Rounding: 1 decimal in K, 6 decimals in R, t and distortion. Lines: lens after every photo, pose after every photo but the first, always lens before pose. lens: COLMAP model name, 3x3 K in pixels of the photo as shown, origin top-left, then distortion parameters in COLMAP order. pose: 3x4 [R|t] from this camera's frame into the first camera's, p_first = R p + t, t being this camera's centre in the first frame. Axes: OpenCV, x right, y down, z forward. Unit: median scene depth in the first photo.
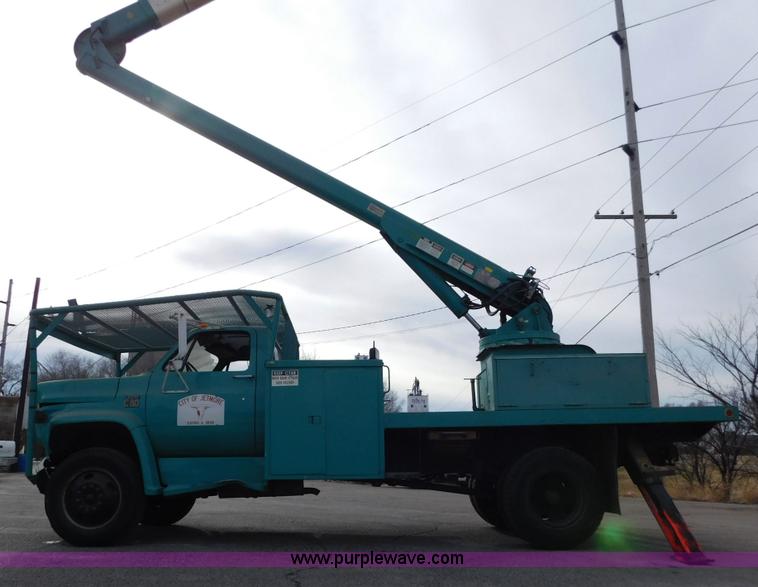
lens RADIAL K [[632.8, 0, 380.0], [0, 632.8, 354.3], [0, 0, 1]] dist [-0.042216, 0.016363]
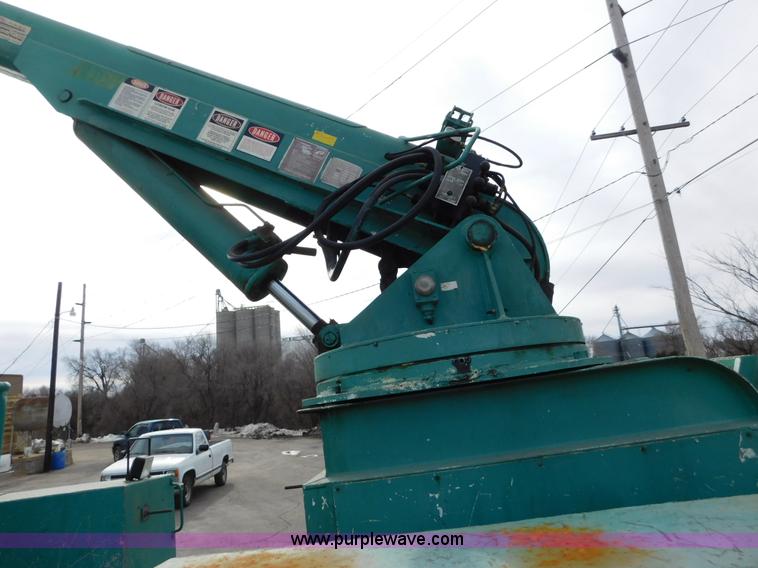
lens RADIAL K [[485.6, 0, 376.6], [0, 485.6, 287.4], [0, 0, 1]] dist [-0.037300, 0.000414]
pose [[0.987624, -0.123026, -0.097279, 0.213161], [0.118813, 0.991756, -0.048004, -0.043706], [0.102382, 0.035852, 0.994099, 0.760514]]
